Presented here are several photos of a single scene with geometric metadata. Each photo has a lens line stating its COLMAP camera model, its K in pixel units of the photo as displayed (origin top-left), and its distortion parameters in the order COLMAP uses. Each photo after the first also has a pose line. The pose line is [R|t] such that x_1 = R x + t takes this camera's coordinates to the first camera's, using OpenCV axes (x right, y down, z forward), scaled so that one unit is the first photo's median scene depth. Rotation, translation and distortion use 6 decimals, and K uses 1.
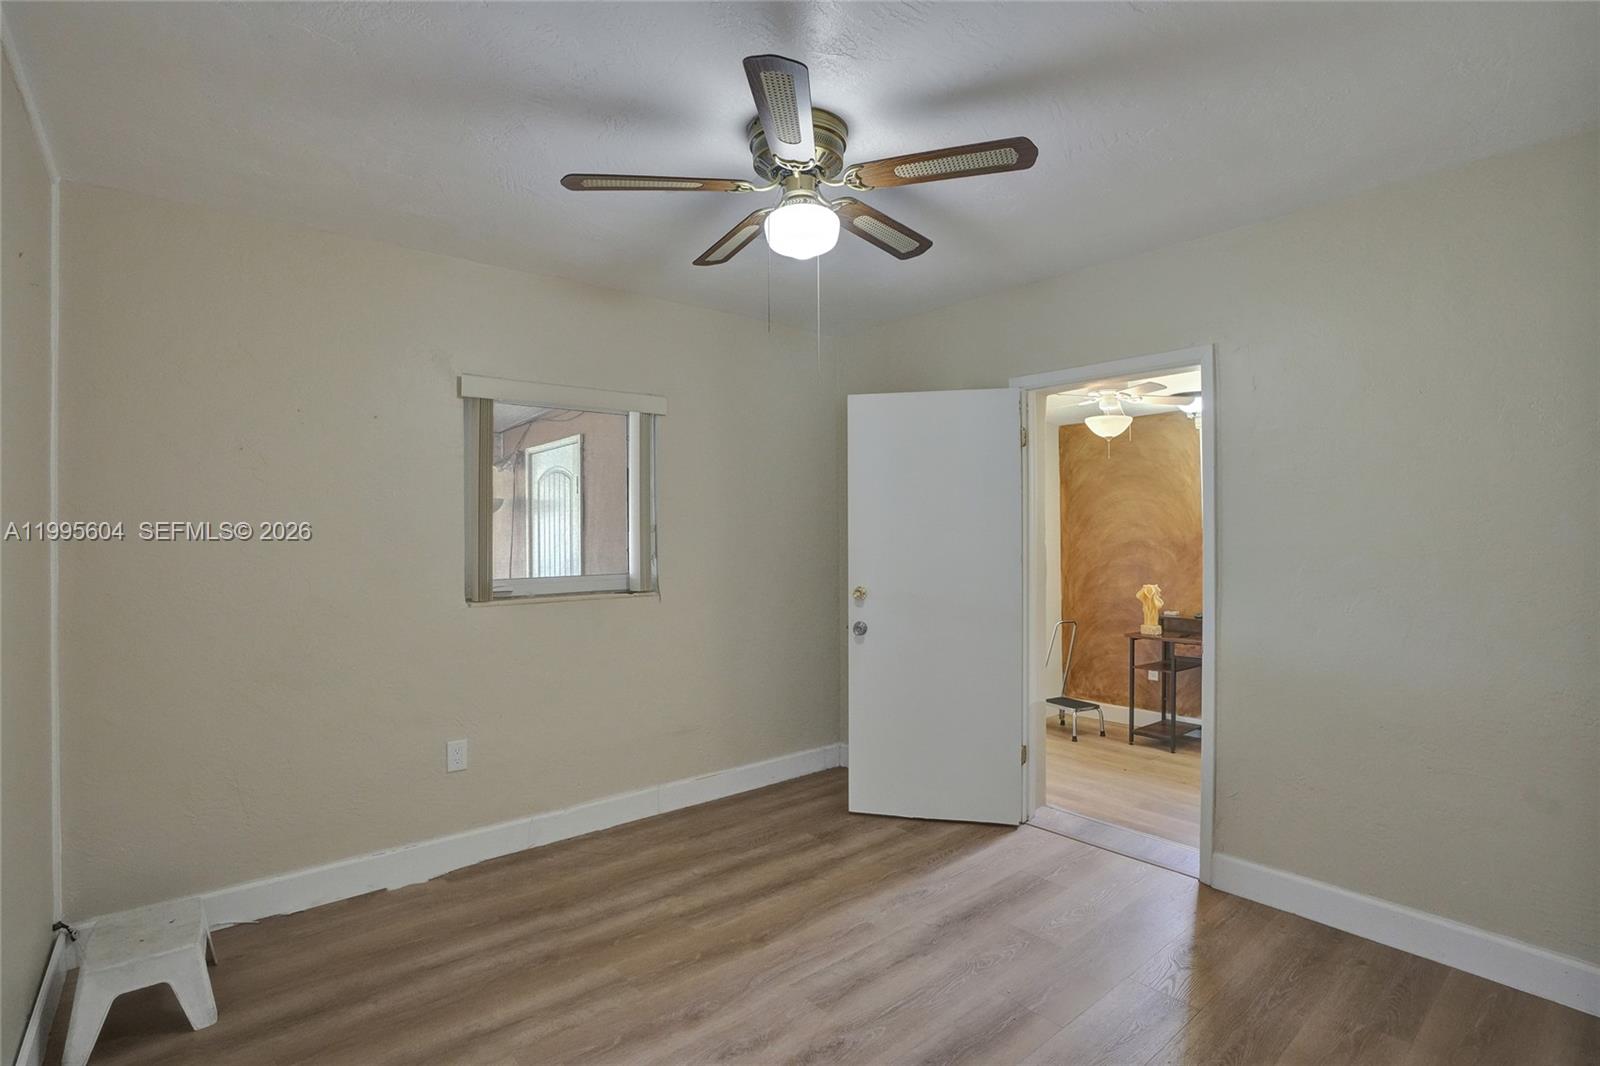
lens RADIAL K [[761.0, 0, 807.9], [0, 761.0, 532.2], [0, 0, 1]] dist [-0.077933, 0.032598]
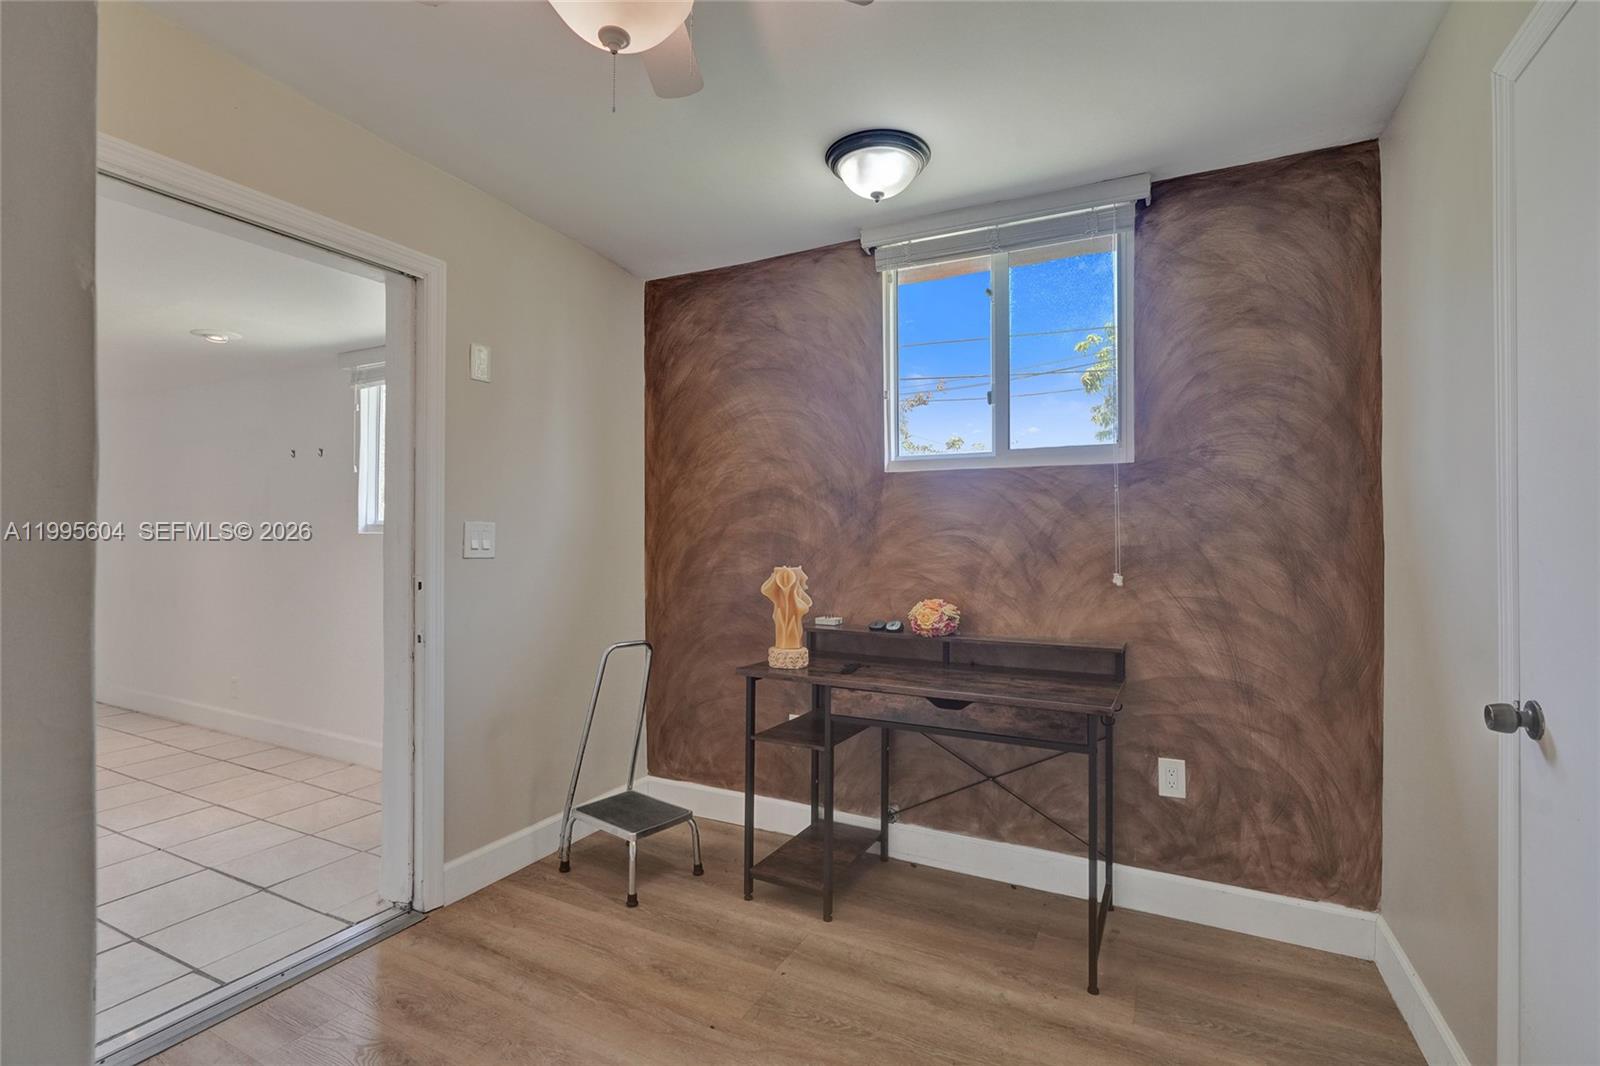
lens RADIAL K [[725.7, 0, 824.4], [0, 725.7, 532.5], [0, 0, 1]] dist [-0.000686, -0.000131]
pose [[0.909955, 0.013268, 0.414496, 0.267996], [-0.013968, 0.999902, -0.001343, 0.045714], [-0.414473, -0.004567, 0.910050, 0.530027]]
